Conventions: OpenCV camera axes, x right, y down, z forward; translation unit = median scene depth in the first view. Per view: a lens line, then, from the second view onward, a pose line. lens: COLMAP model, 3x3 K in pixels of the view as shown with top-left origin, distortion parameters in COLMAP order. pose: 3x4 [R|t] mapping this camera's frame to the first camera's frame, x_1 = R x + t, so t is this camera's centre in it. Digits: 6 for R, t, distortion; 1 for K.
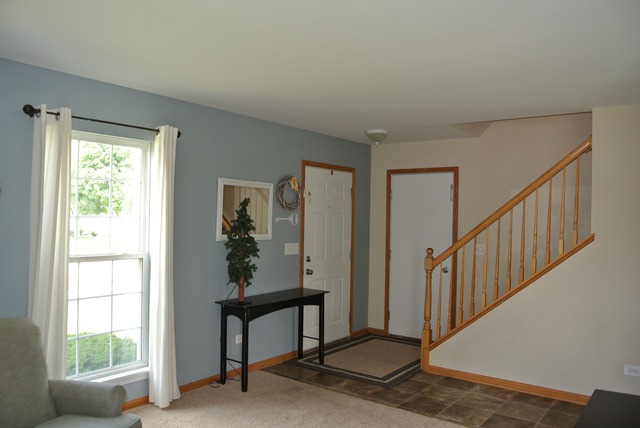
lens RADIAL K [[495.8, 0, 313.6], [0, 495.8, 215.5], [0, 0, 1]] dist [-0.073316, 0.022615]
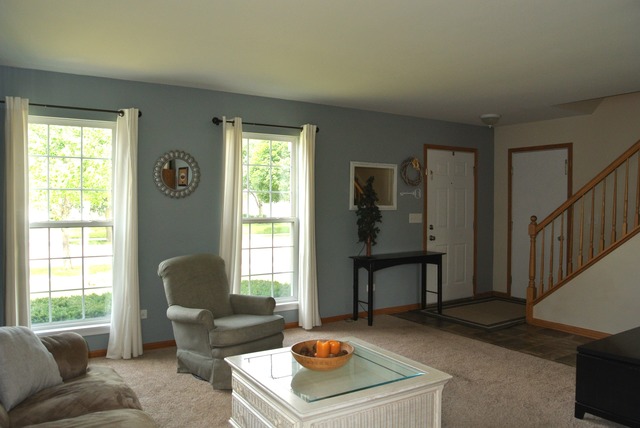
lens RADIAL K [[495.8, 0, 322.6], [0, 495.8, 212.4], [0, 0, 1]] dist [-0.073316, 0.022615]
pose [[0.946023, -0.010864, -0.323918, 0.145948], [0.017401, 0.999699, 0.017292, 0.031449], [0.323633, -0.021995, 0.945927, -0.233810]]
